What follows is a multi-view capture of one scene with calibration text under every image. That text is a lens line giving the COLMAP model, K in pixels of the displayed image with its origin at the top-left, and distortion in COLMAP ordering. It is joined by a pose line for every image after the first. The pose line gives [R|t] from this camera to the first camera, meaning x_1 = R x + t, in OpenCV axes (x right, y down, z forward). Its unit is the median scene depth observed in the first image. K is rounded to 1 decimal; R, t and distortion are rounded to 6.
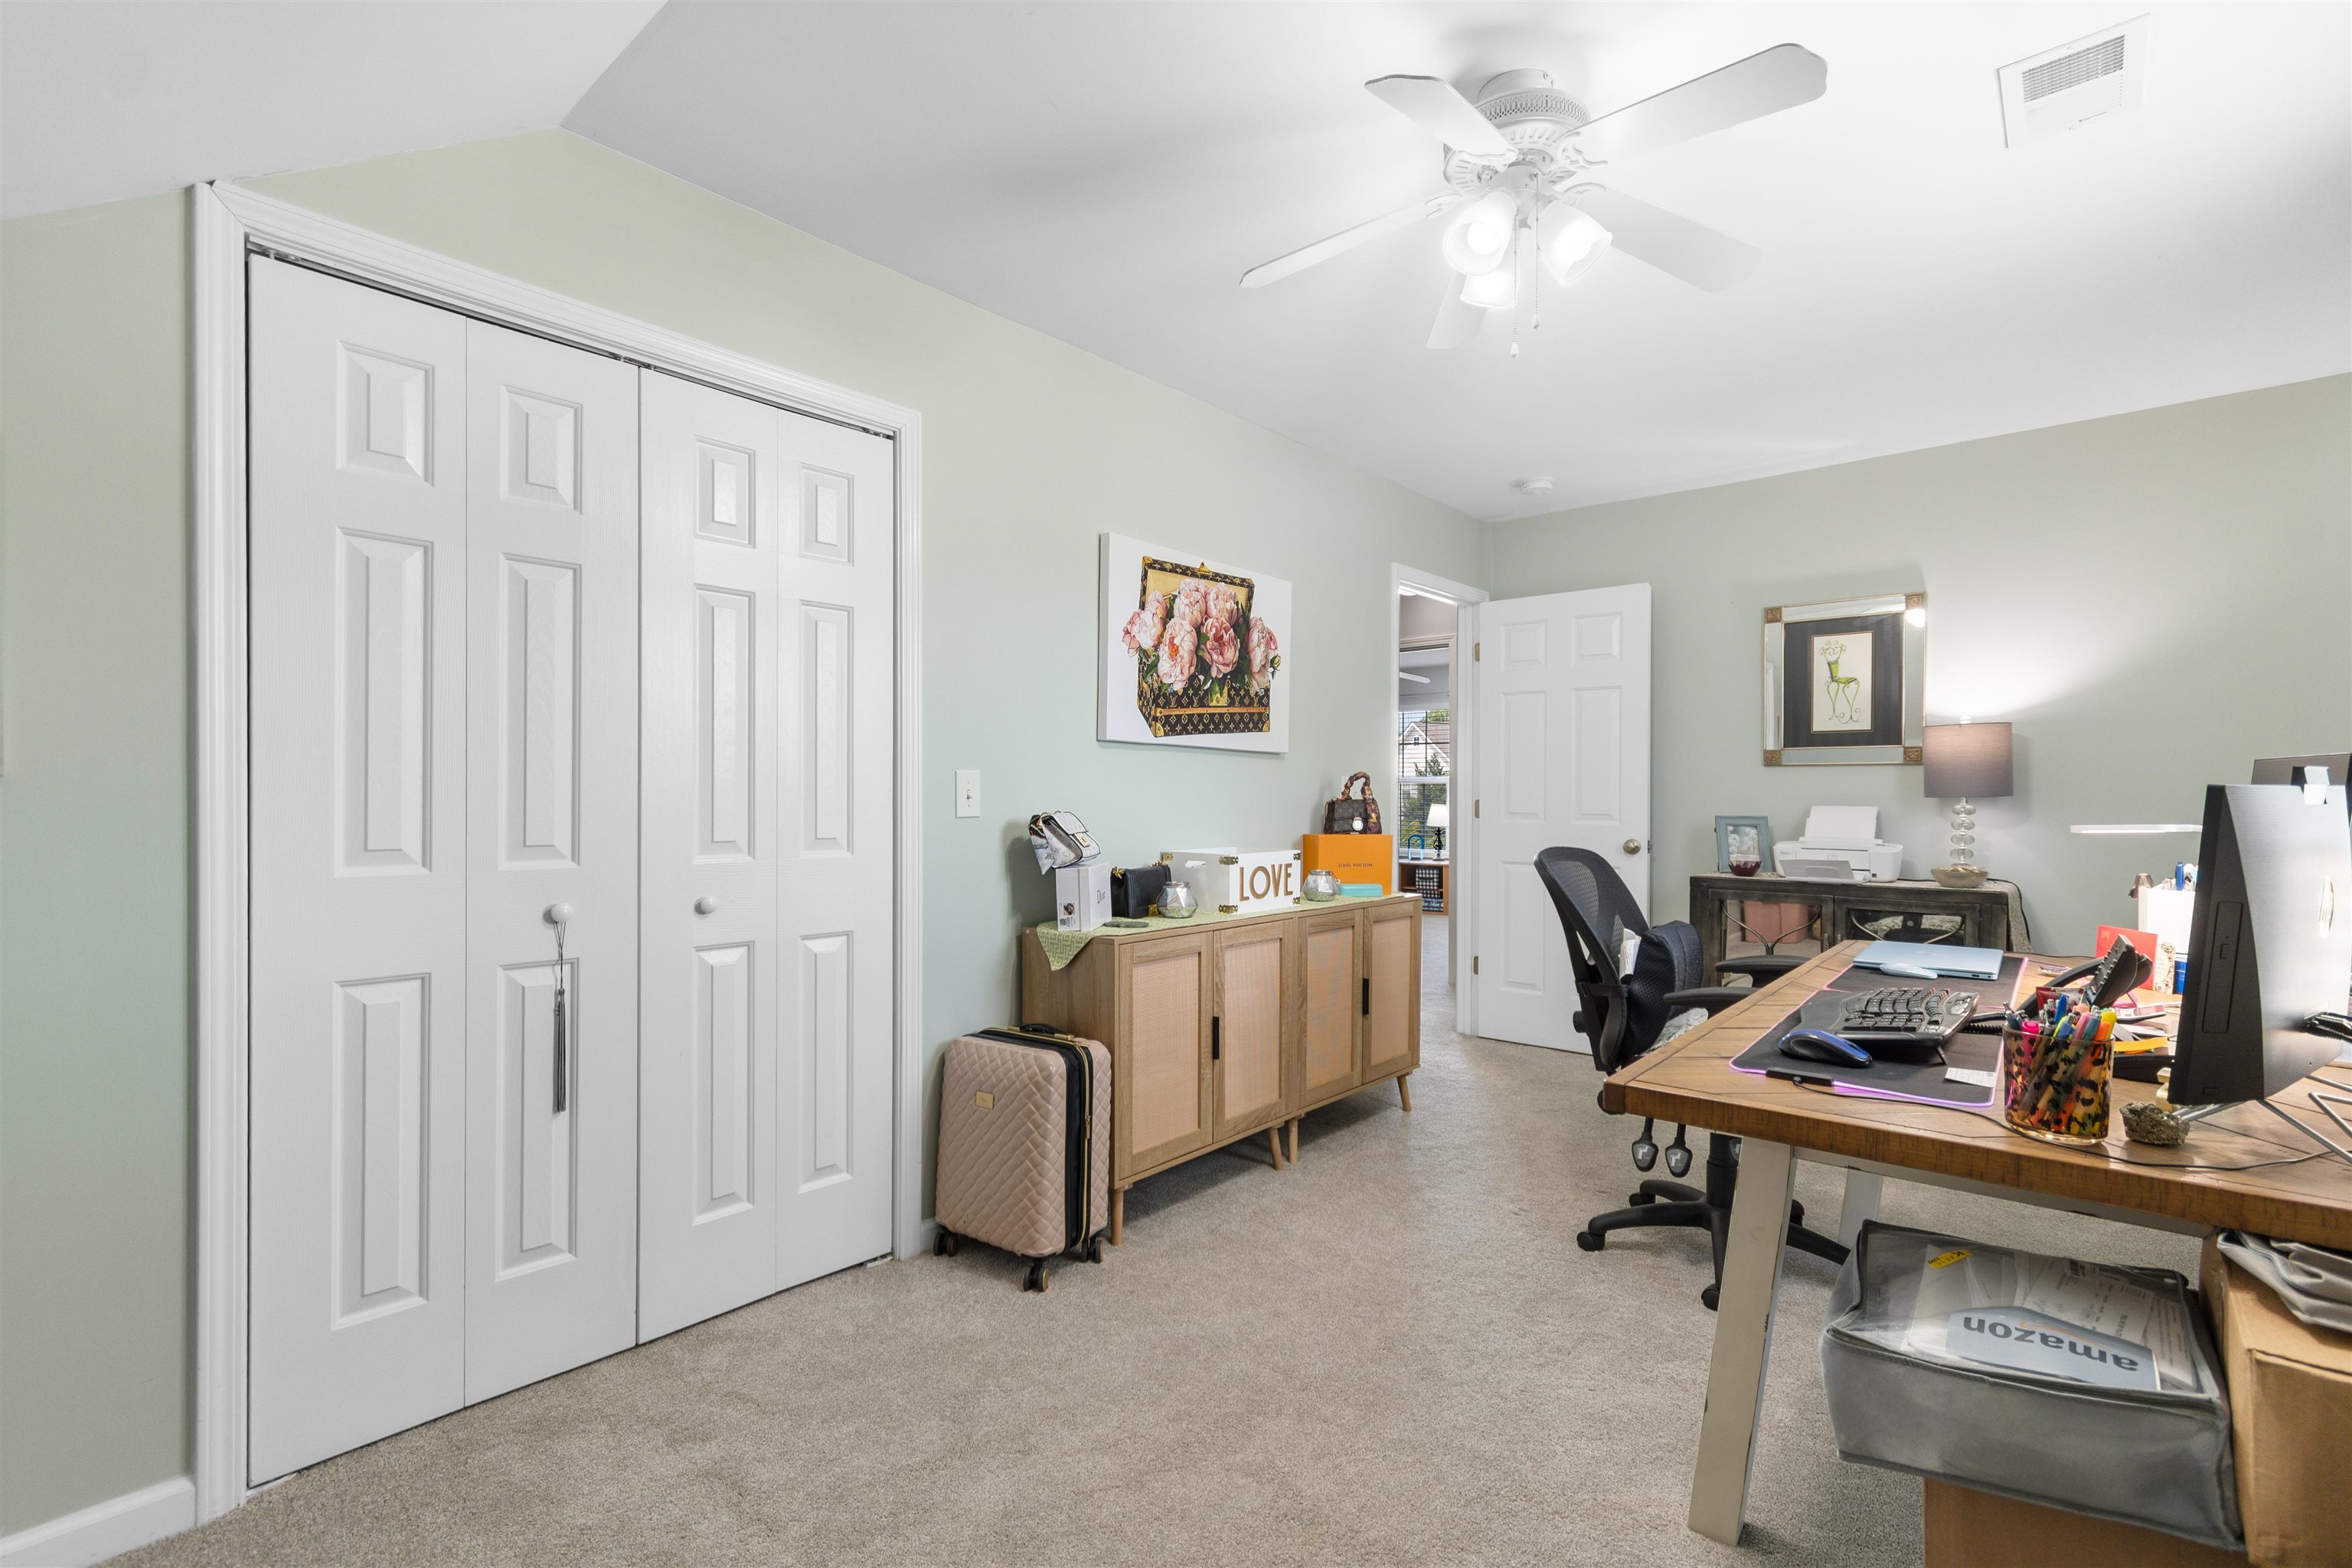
lens RADIAL K [[1032.1, 0, 1183.3], [0, 1032.1, 783.1], [0, 0, 1]] dist [0.003496, -0.000452]
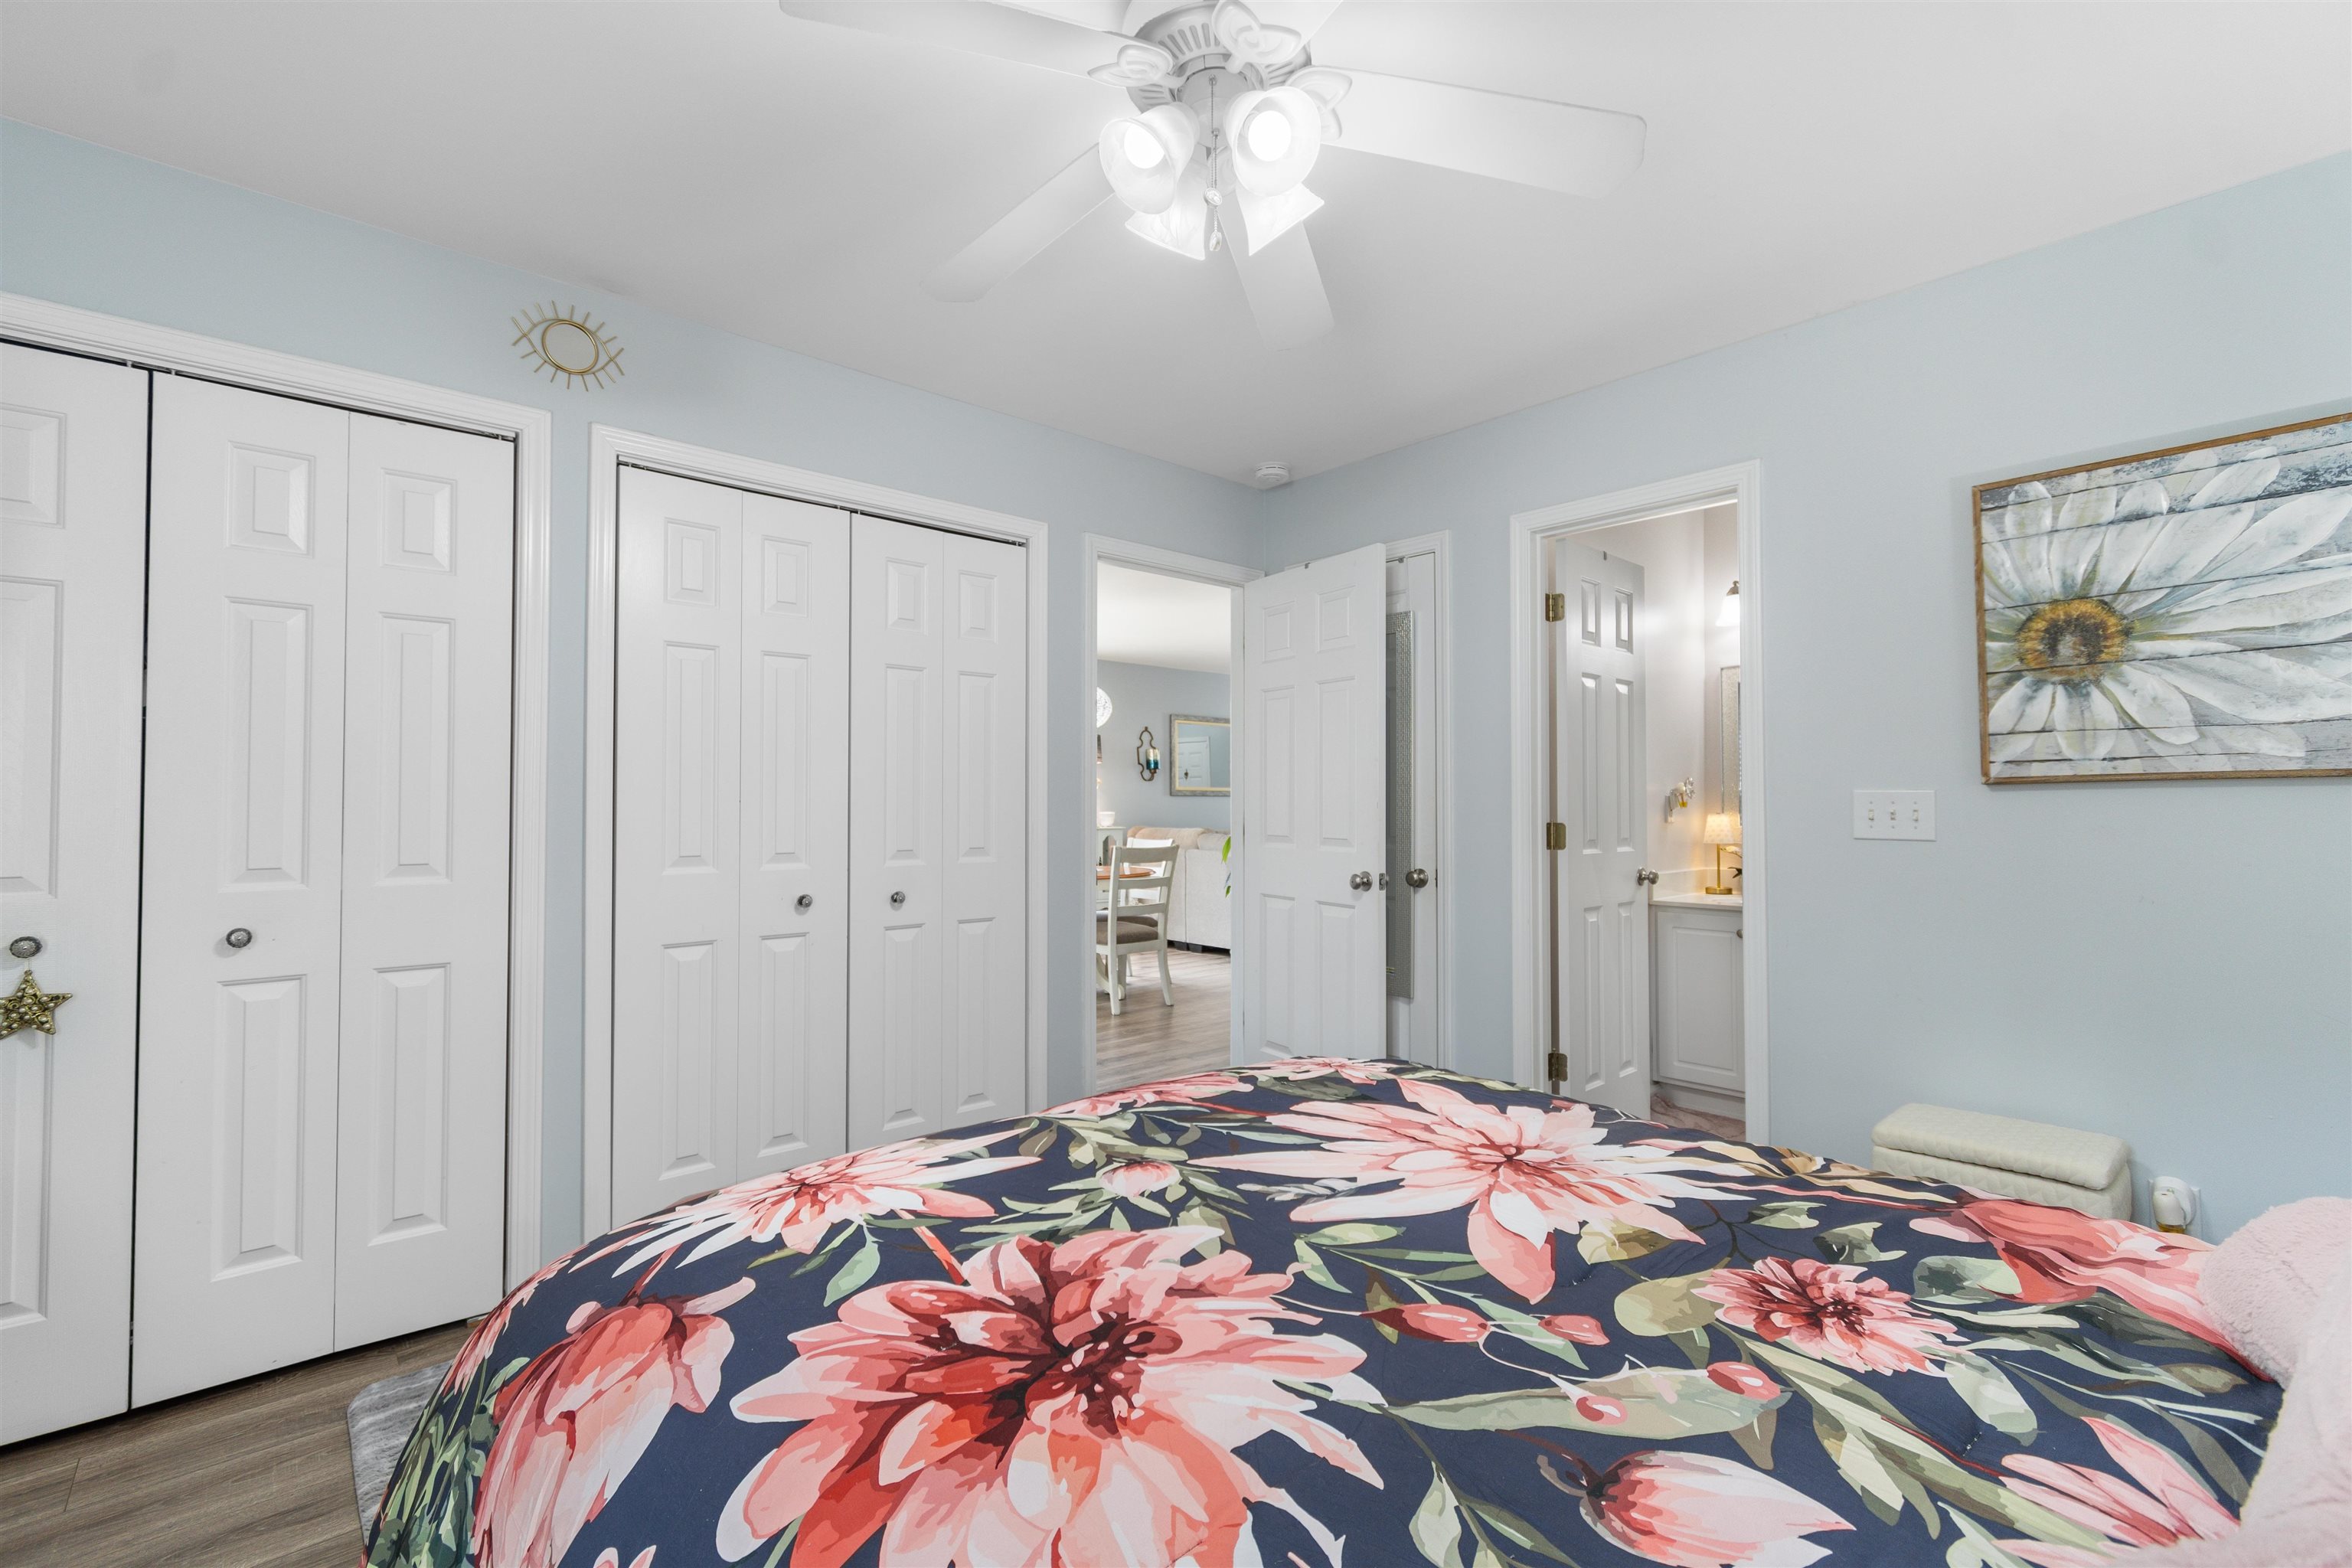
lens RADIAL K [[724.9, 0, 1174.5], [0, 724.9, 794.1], [0, 0, 1]] dist [0.000679, -0.000019]
pose [[0.966619, -0.017106, -0.255648, 0.437915], [0.013820, 0.999797, -0.014645, 0.007491], [0.255846, 0.010623, 0.966659, 0.475761]]
